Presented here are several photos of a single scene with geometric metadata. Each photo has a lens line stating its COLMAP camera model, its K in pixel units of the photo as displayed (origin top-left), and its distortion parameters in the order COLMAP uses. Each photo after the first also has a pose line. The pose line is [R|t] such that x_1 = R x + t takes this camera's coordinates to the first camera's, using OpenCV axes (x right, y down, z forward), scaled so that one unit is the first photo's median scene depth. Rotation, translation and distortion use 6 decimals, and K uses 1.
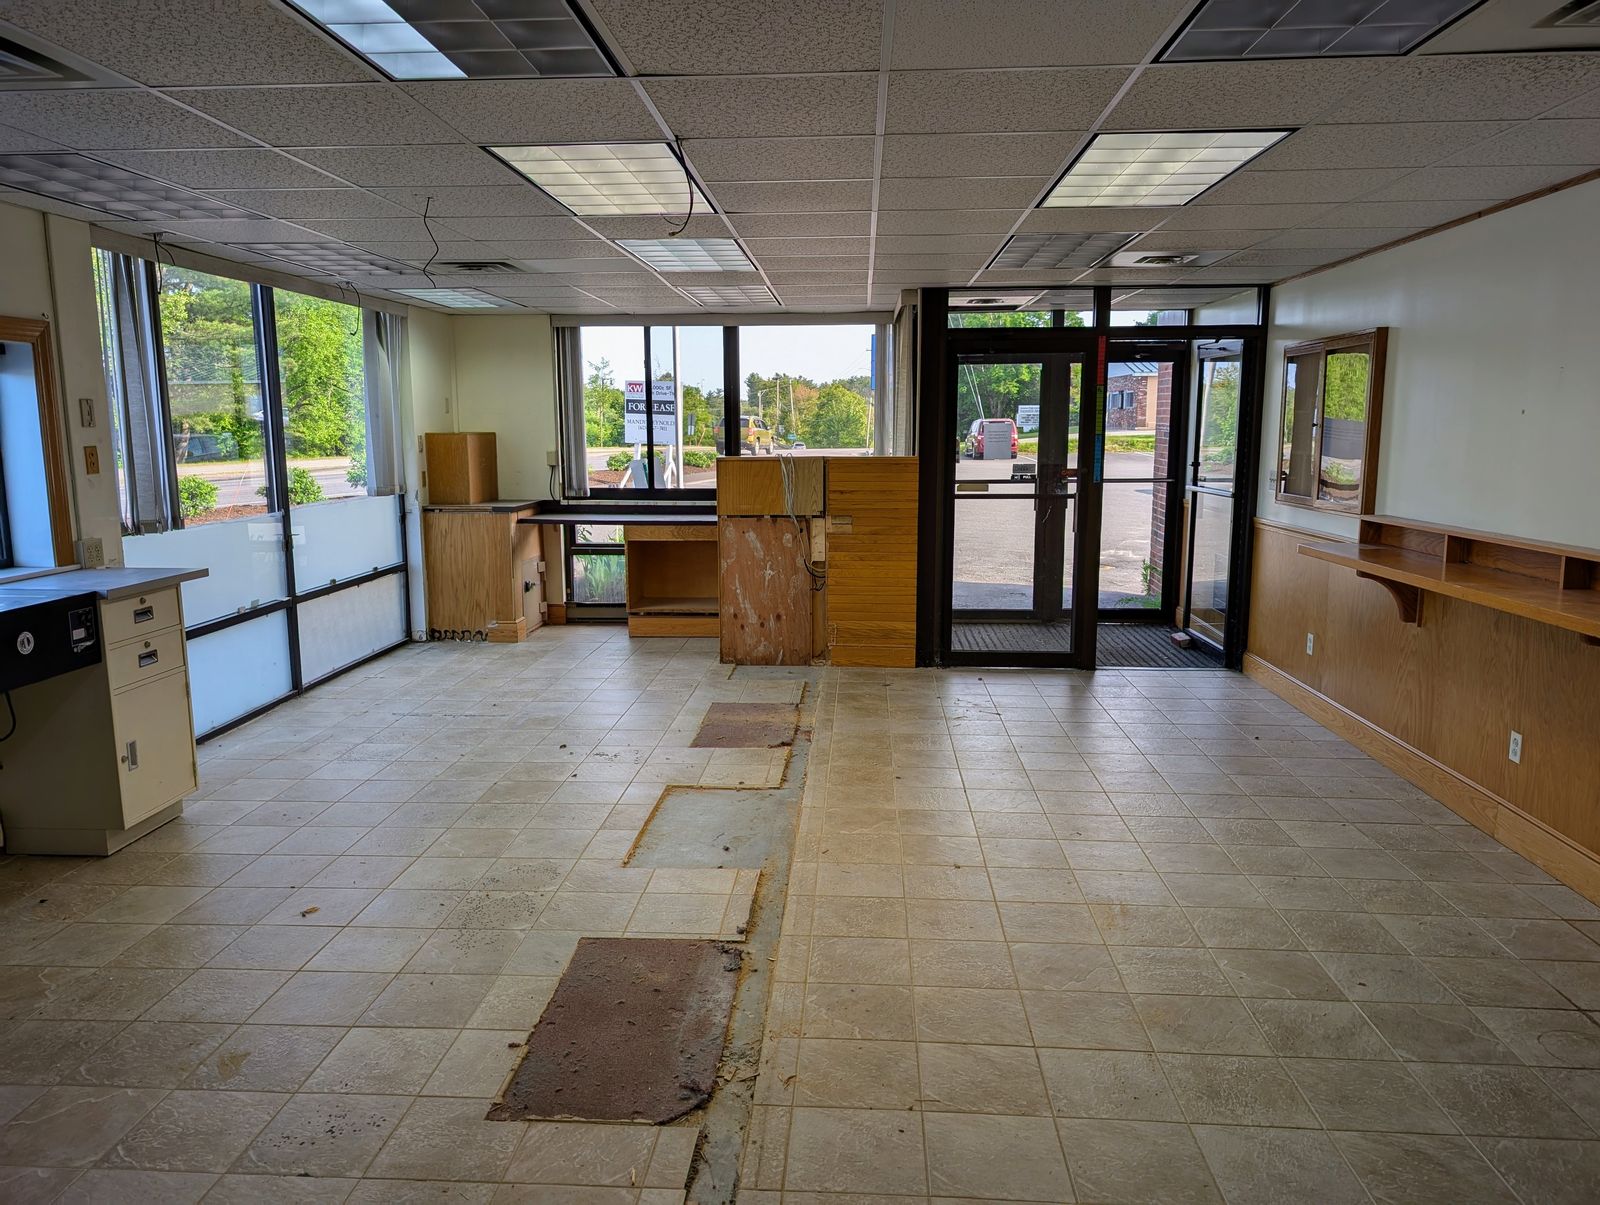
lens RADIAL K [[1142.3, 0, 792.6], [0, 1142.3, 602.8], [0, 0, 1]] dist [0.011135, -0.002392]
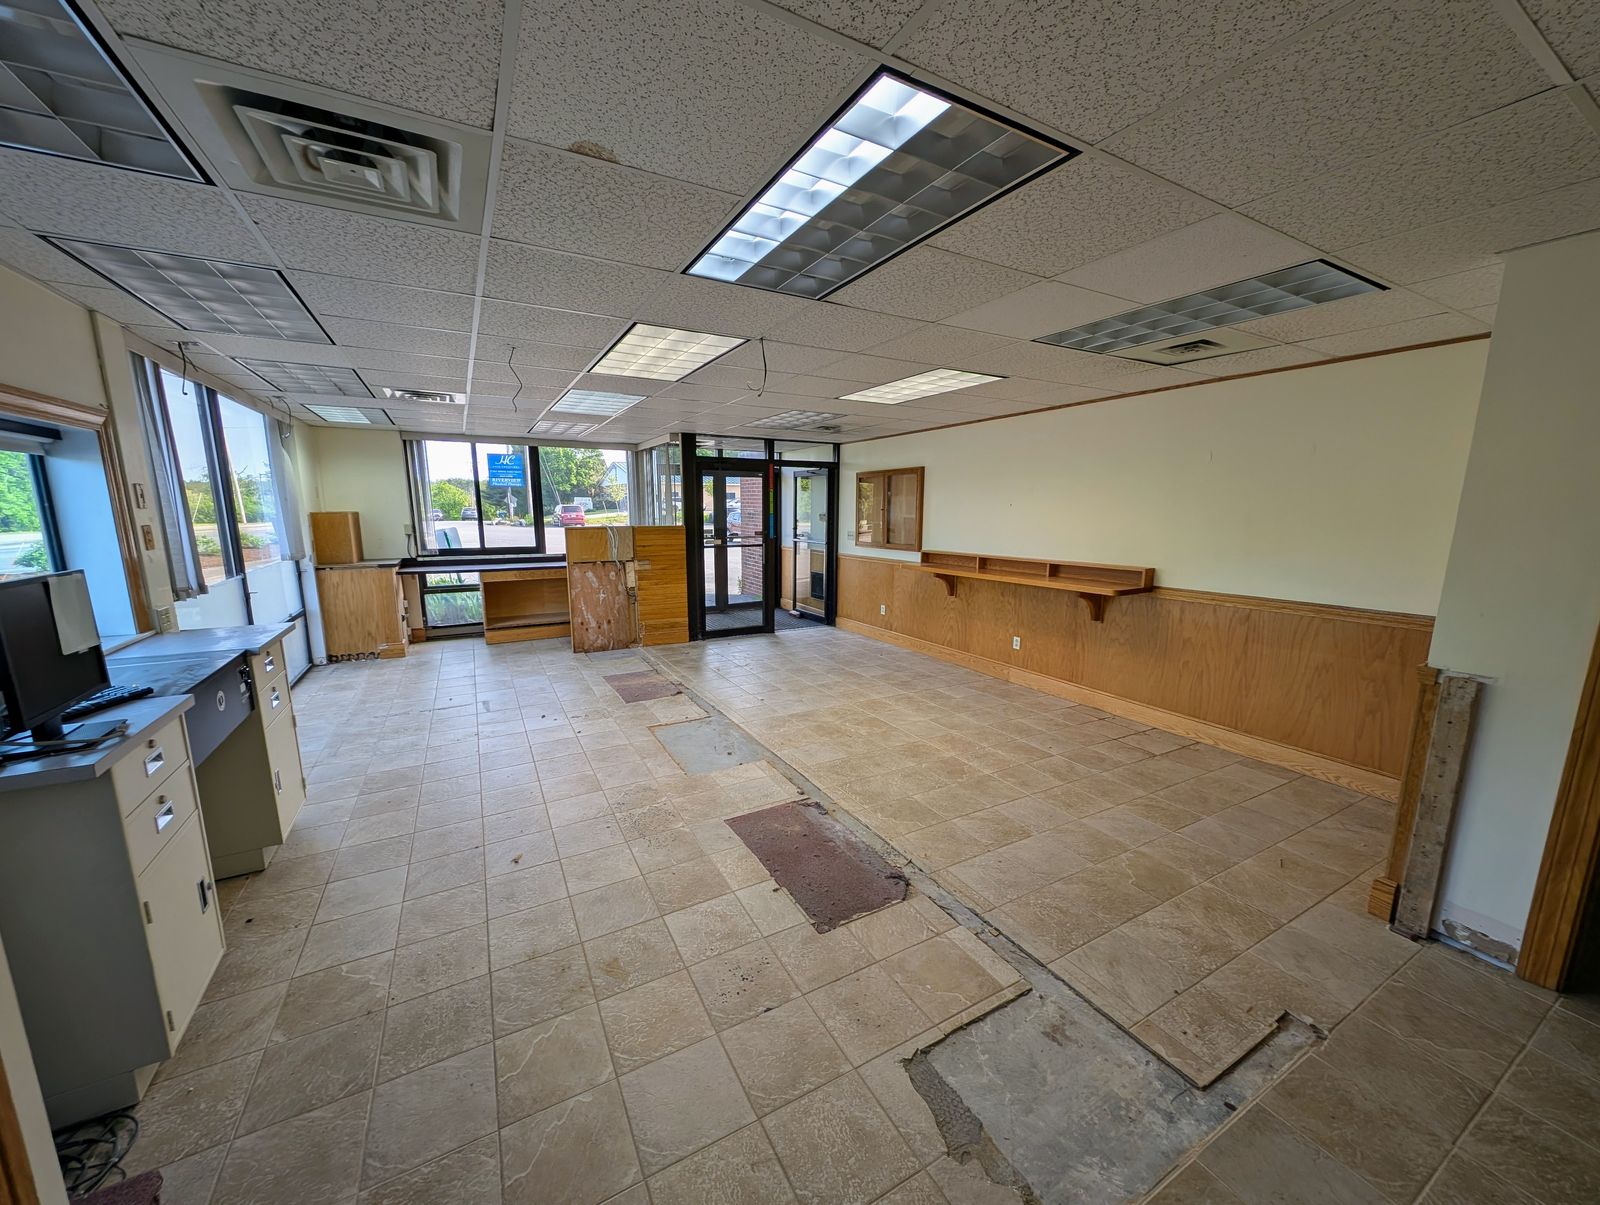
lens RADIAL K [[596.4, 0, 794.9], [0, 596.4, 612.8], [0, 0, 1]] dist [0.006950, -0.002921]
pose [[0.844053, -0.088266, 0.528947, -0.398921], [0.078305, 0.996075, 0.041263, -0.024977], [-0.530513, 0.006591, 0.847651, 0.164290]]
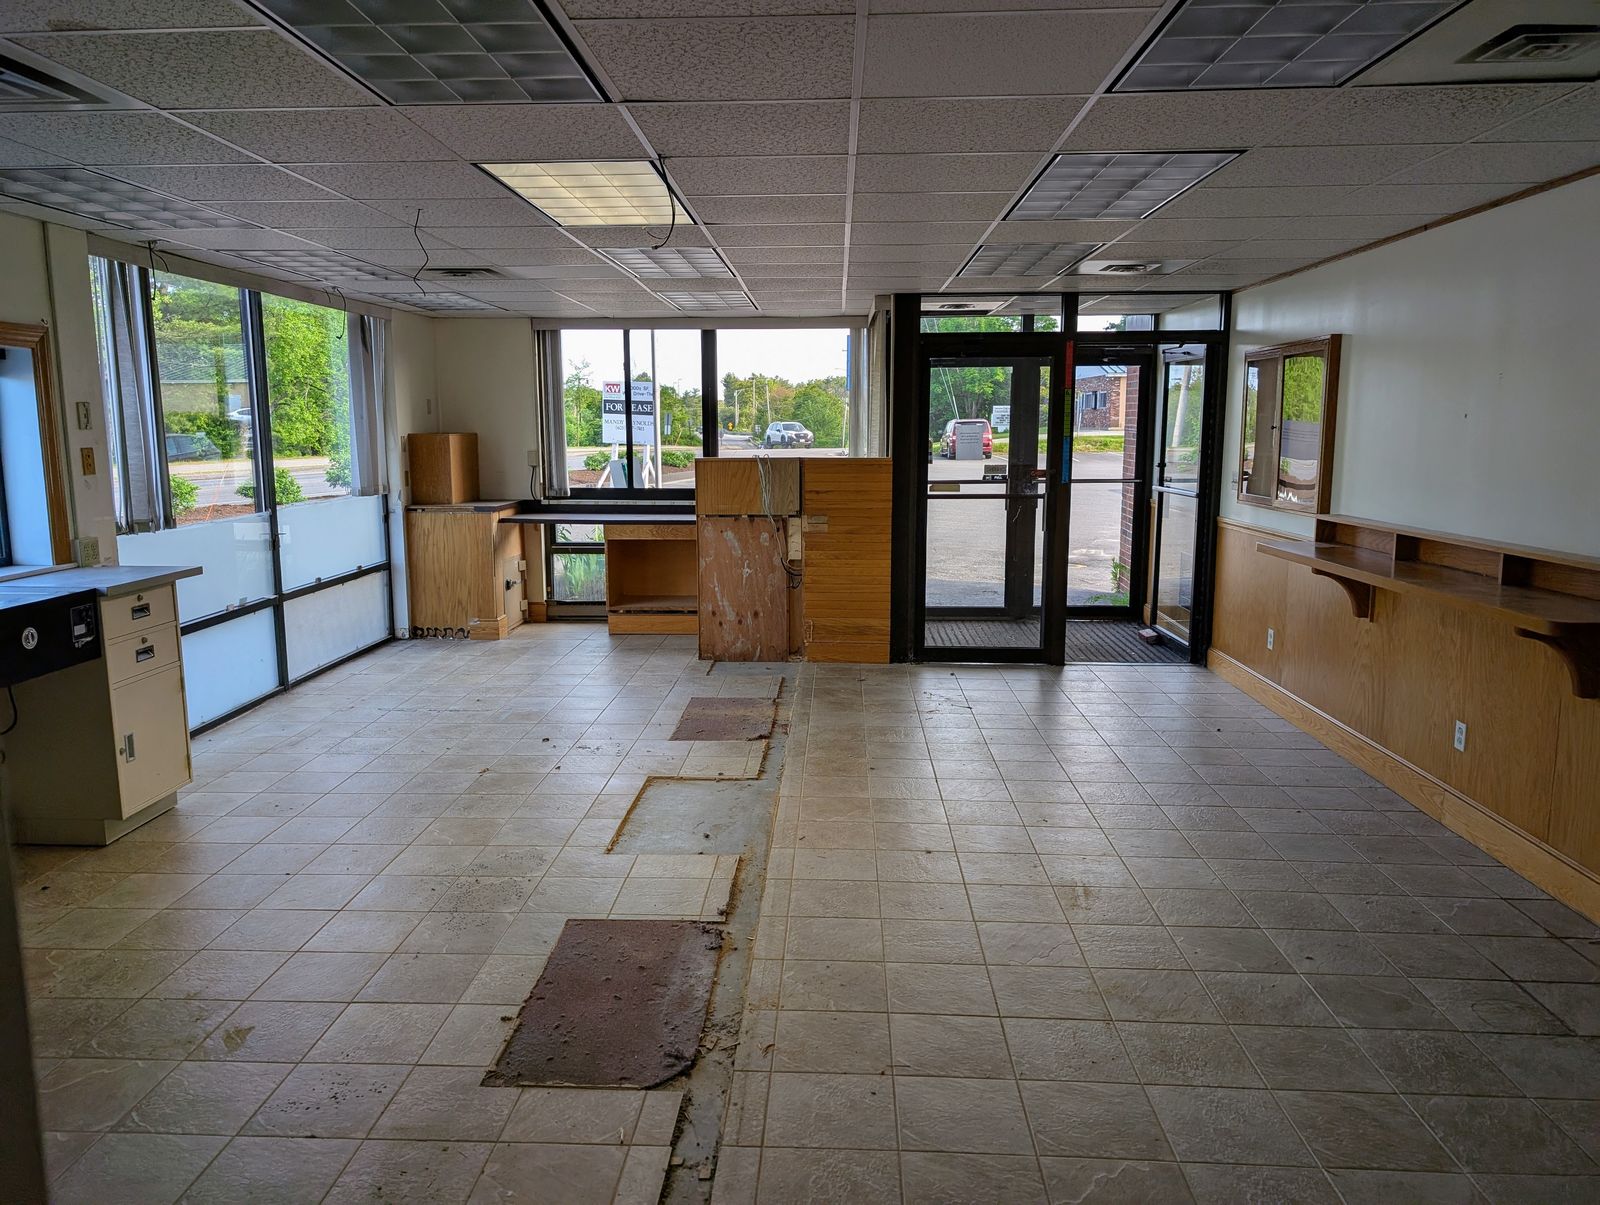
lens RADIAL K [[1142.3, 0, 784.1], [0, 1142.3, 593.9], [0, 0, 1]] dist [0.011135, -0.002392]
pose [[0.999912, -0.001282, 0.013234, -0.000877], [0.001379, 0.999972, -0.007302, 0.002750], [-0.013224, 0.007320, 0.999886, -0.036445]]
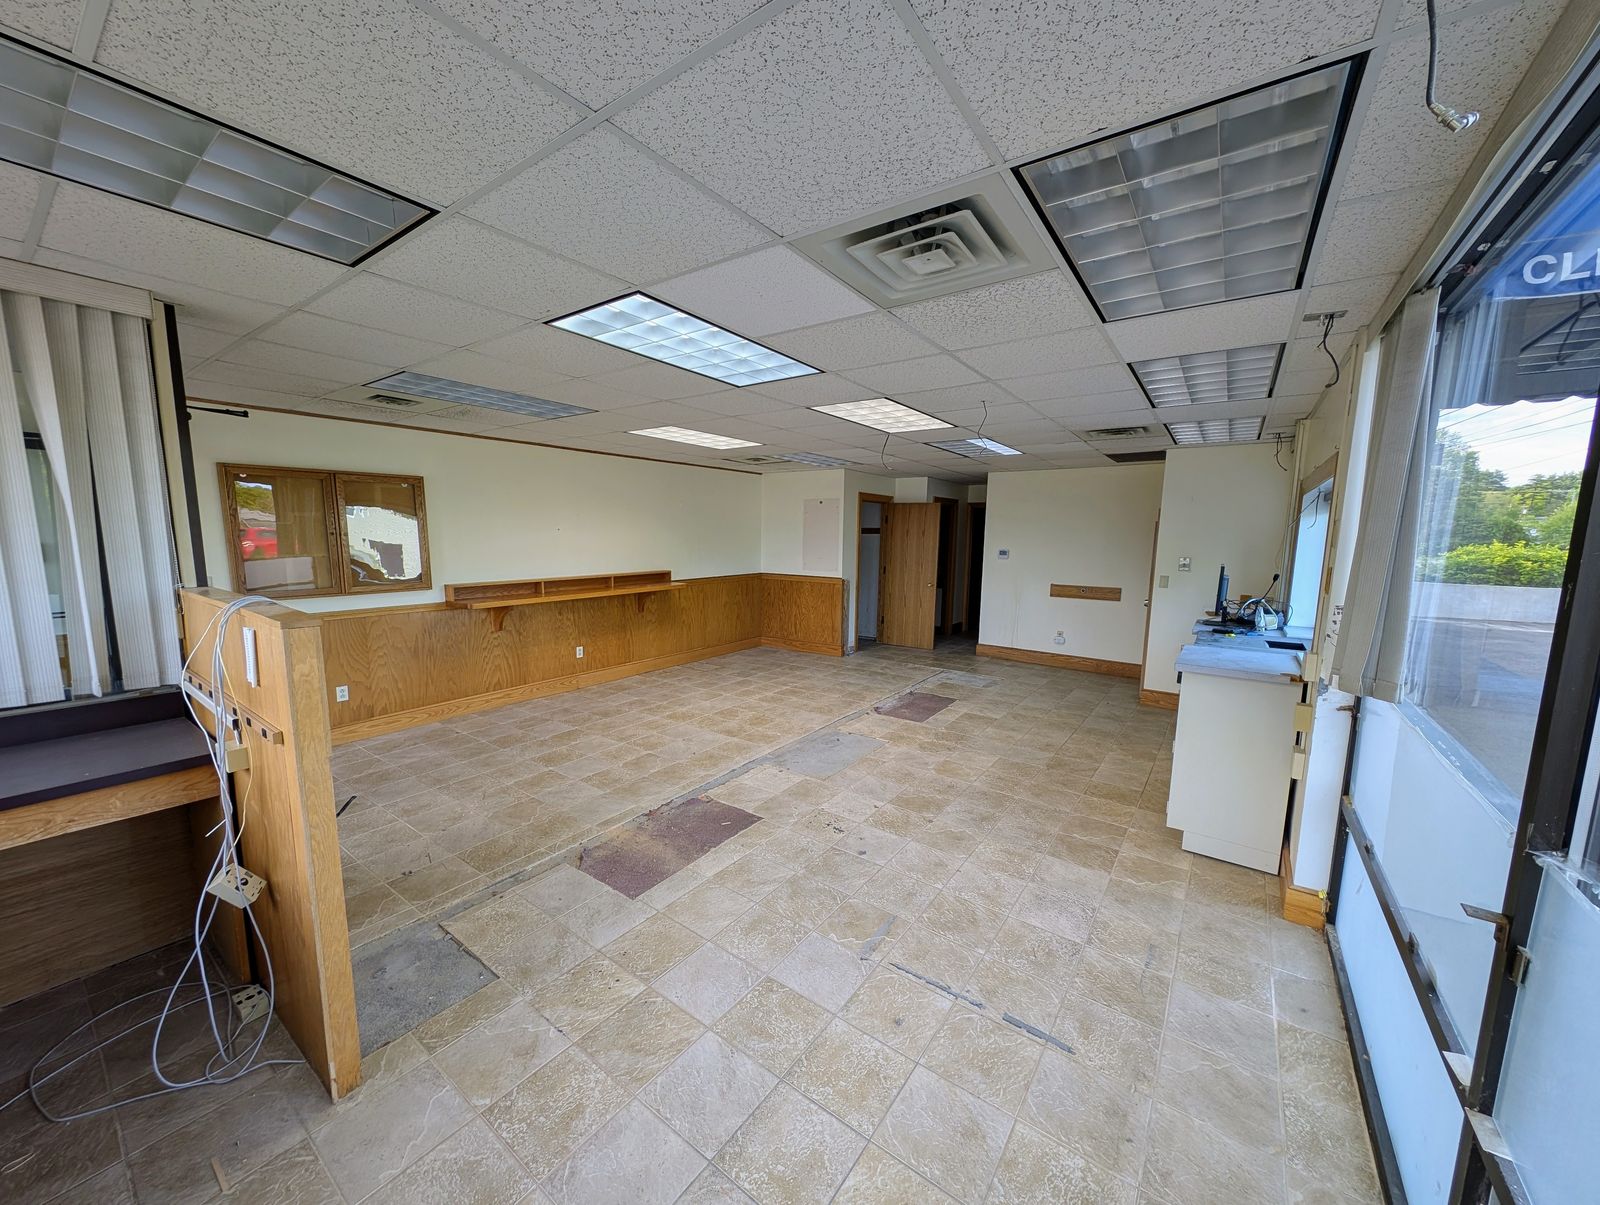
lens RADIAL K [[596.4, 0, 792.4], [0, 596.4, 611.2], [0, 0, 1]] dist [0.006950, -0.002921]
pose [[-0.841540, -0.077728, 0.534573, -0.508212], [0.075154, 0.963123, 0.258351, -0.275283], [-0.534941, 0.257588, -0.804665, 1.712462]]
